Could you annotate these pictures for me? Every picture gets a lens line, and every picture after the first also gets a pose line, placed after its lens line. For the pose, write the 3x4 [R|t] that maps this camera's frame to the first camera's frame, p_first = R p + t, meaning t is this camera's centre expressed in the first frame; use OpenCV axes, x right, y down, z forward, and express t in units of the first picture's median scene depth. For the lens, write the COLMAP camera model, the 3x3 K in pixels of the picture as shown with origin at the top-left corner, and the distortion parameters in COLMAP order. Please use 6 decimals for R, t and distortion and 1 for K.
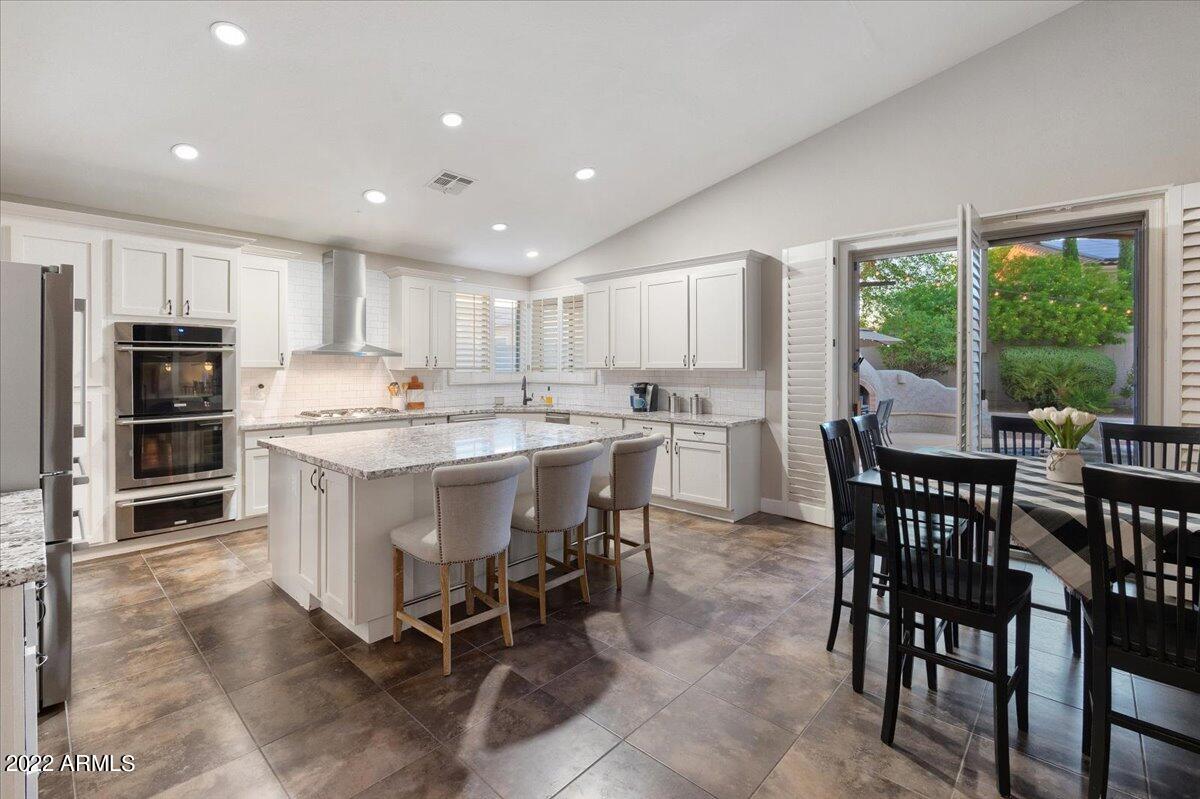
lens RADIAL K [[526.3, 0, 603.4], [0, 526.3, 371.6], [0, 0, 1]] dist [-0.002319, 0.001273]
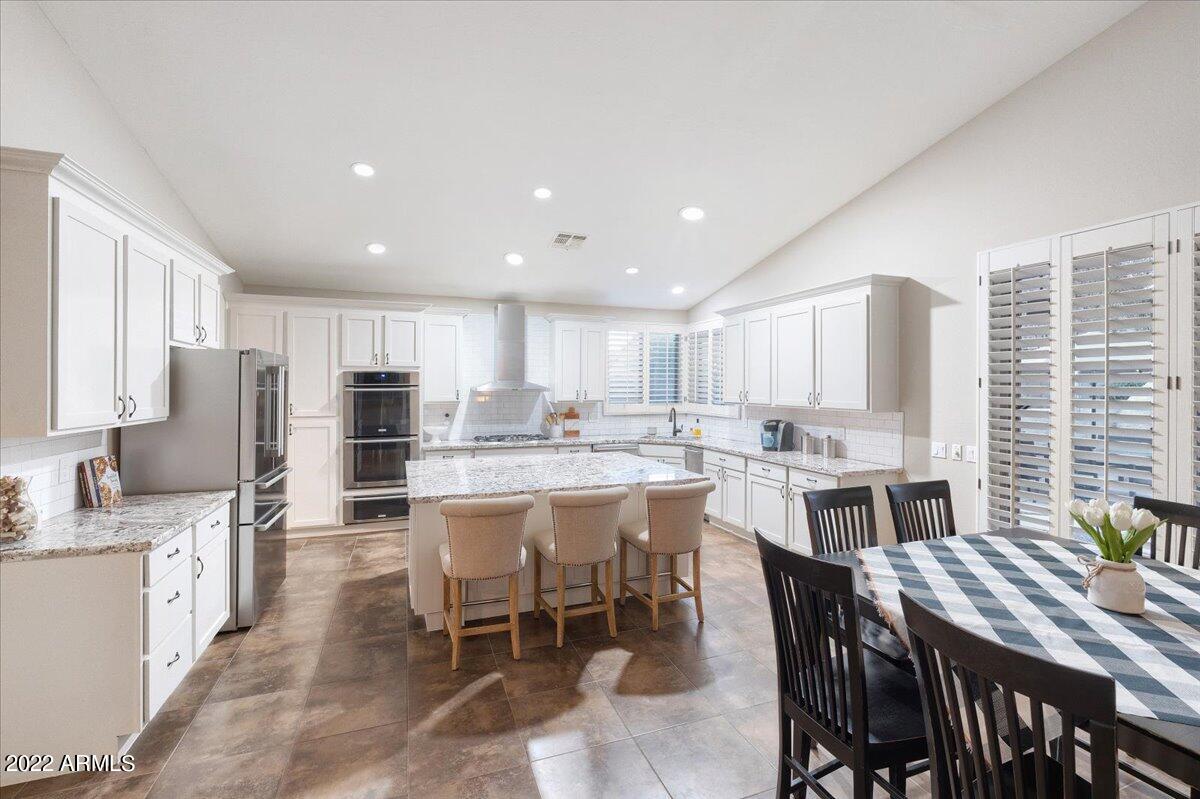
lens RADIAL K [[526.3, 0, 606.0], [0, 526.3, 387.3], [0, 0, 1]] dist [-0.002319, 0.001273]
pose [[0.896290, 0.003102, -0.443458, 0.277705], [-0.006297, 0.999964, -0.005731, -0.037737], [0.443424, 0.007929, 0.896277, 0.025782]]
